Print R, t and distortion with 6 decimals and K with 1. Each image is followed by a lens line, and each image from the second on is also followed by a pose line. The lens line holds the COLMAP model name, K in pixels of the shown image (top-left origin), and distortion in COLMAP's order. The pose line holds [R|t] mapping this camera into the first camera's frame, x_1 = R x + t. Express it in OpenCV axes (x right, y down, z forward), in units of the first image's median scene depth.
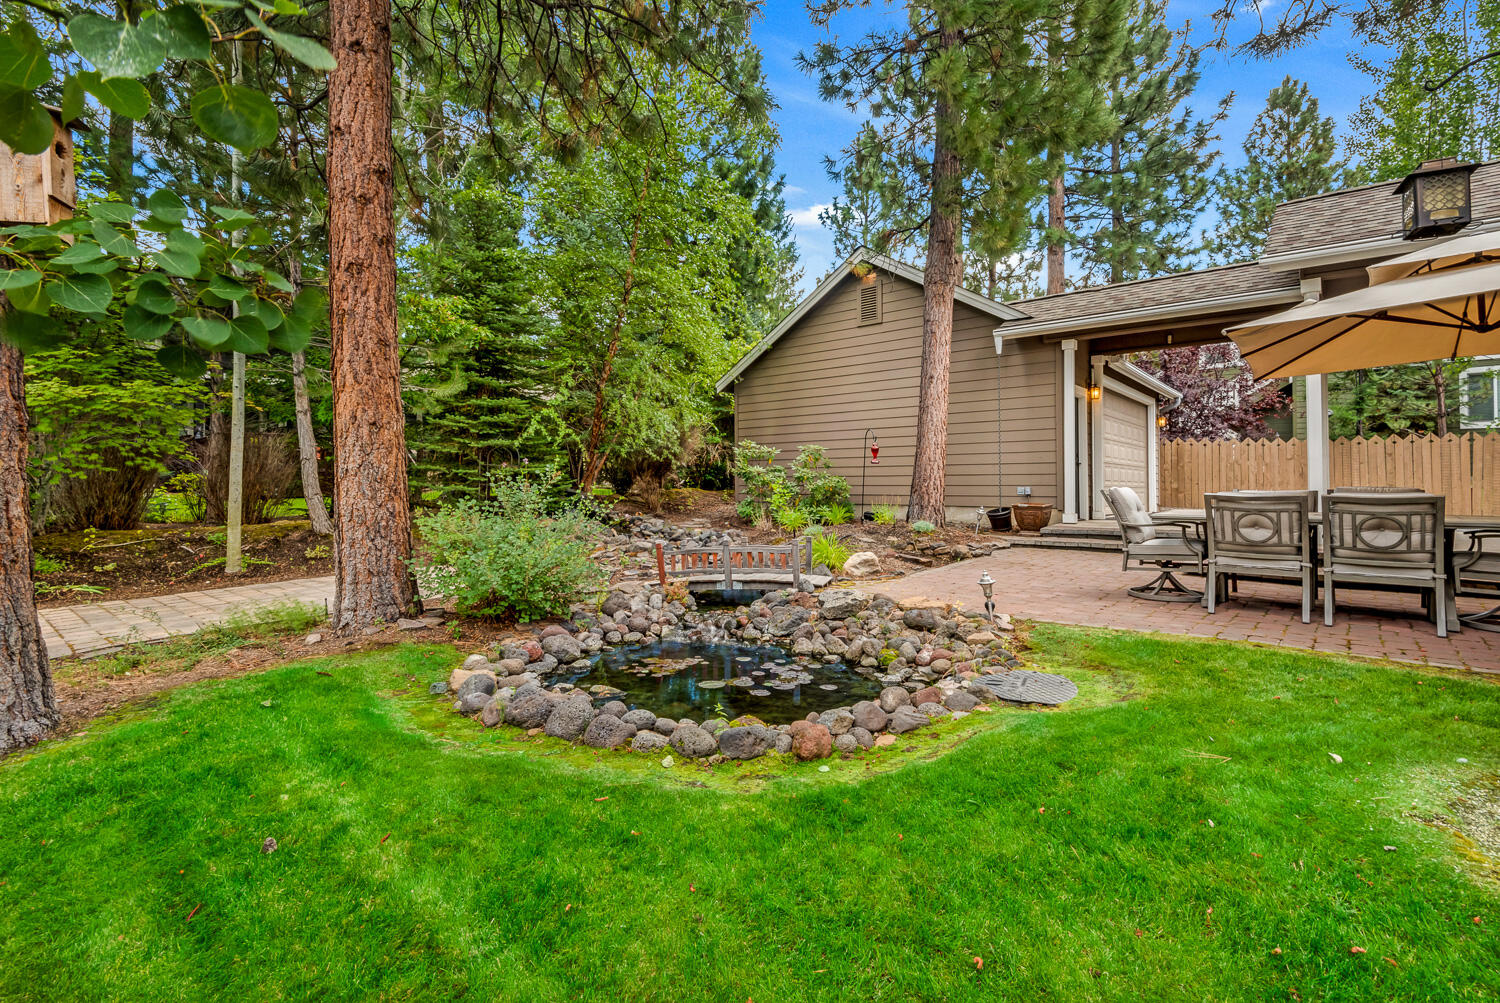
lens RADIAL K [[683.8, 0, 750.4], [0, 683.8, 510.2], [0, 0, 1]] dist [0.057434, -0.032198]
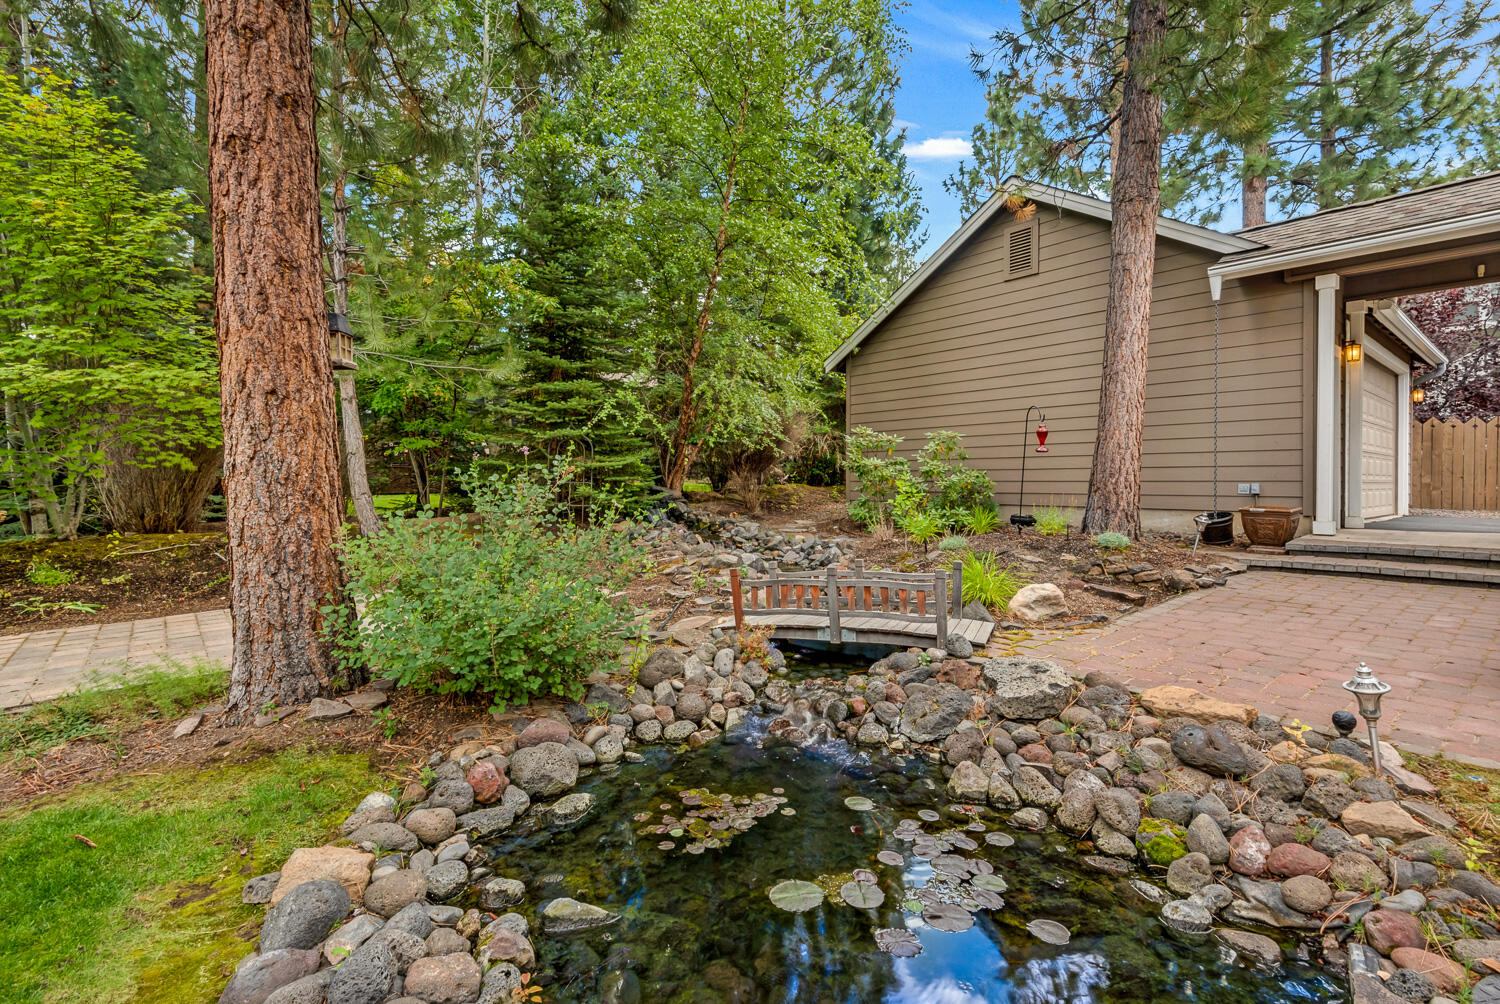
lens RADIAL K [[683.8, 0, 750.4], [0, 683.8, 510.7], [0, 0, 1]] dist [0.057434, -0.032198]
pose [[0.986915, 0.005161, -0.161157, -0.004105], [-0.003587, 0.999943, 0.010060, -0.011924], [0.161200, -0.009350, 0.986878, 0.216667]]
